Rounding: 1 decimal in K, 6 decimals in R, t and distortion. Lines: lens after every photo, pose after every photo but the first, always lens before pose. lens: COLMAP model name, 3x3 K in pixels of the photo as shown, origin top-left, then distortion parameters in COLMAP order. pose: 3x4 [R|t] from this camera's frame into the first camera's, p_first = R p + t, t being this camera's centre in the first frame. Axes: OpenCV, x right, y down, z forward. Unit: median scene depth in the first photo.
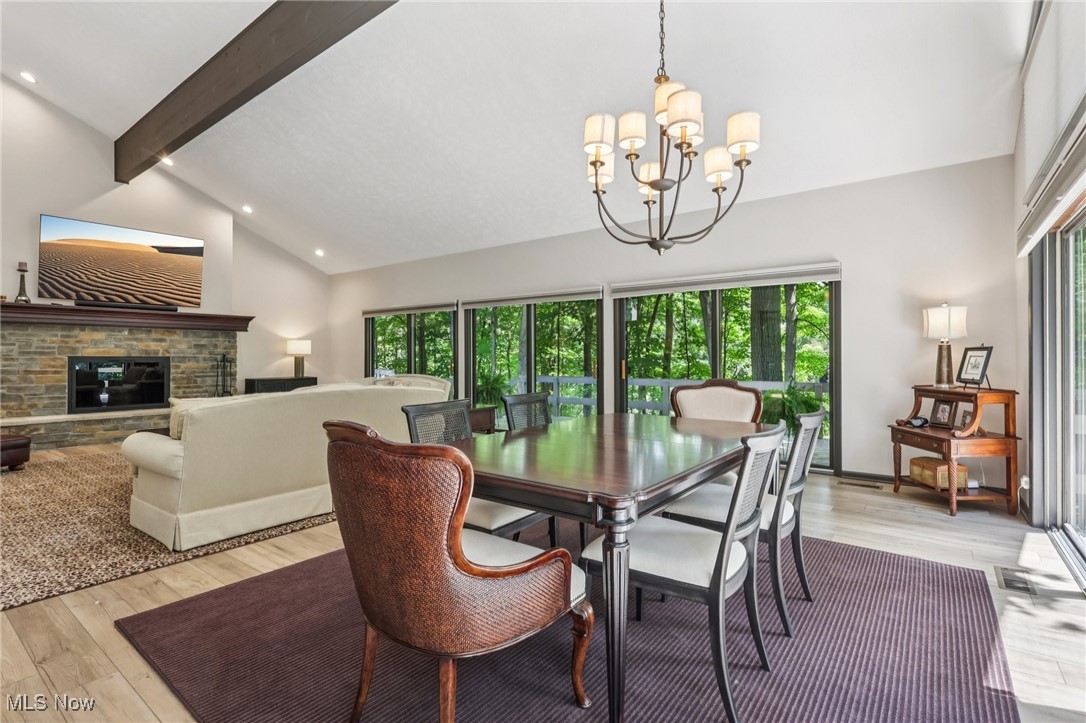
lens RADIAL K [[517.6, 0, 539.3], [0, 517.6, 358.1], [0, 0, 1]] dist [-0.006422, 0.001600]
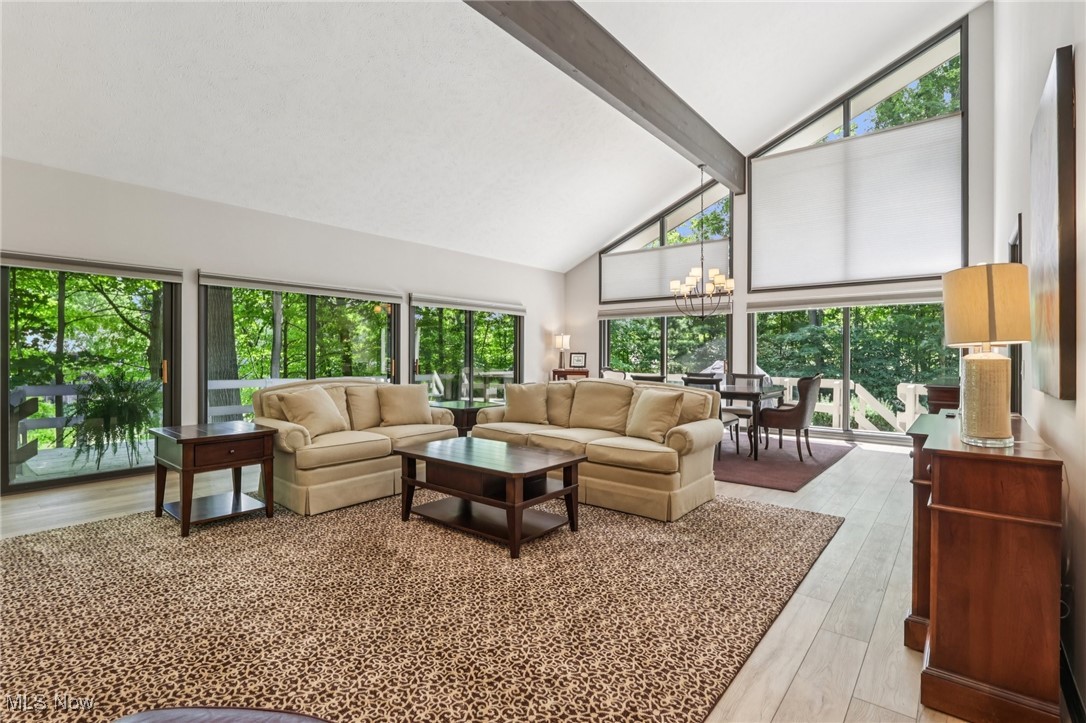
lens RADIAL K [[517.6, 0, 539.5], [0, 517.6, 359.2], [0, 0, 1]] dist [-0.006422, 0.001600]
pose [[0.022463, -0.000886, 0.999747, -1.466463], [0.001581, 0.999998, 0.000851, 0.005188], [-0.999746, 0.001561, 0.022464, 1.022432]]
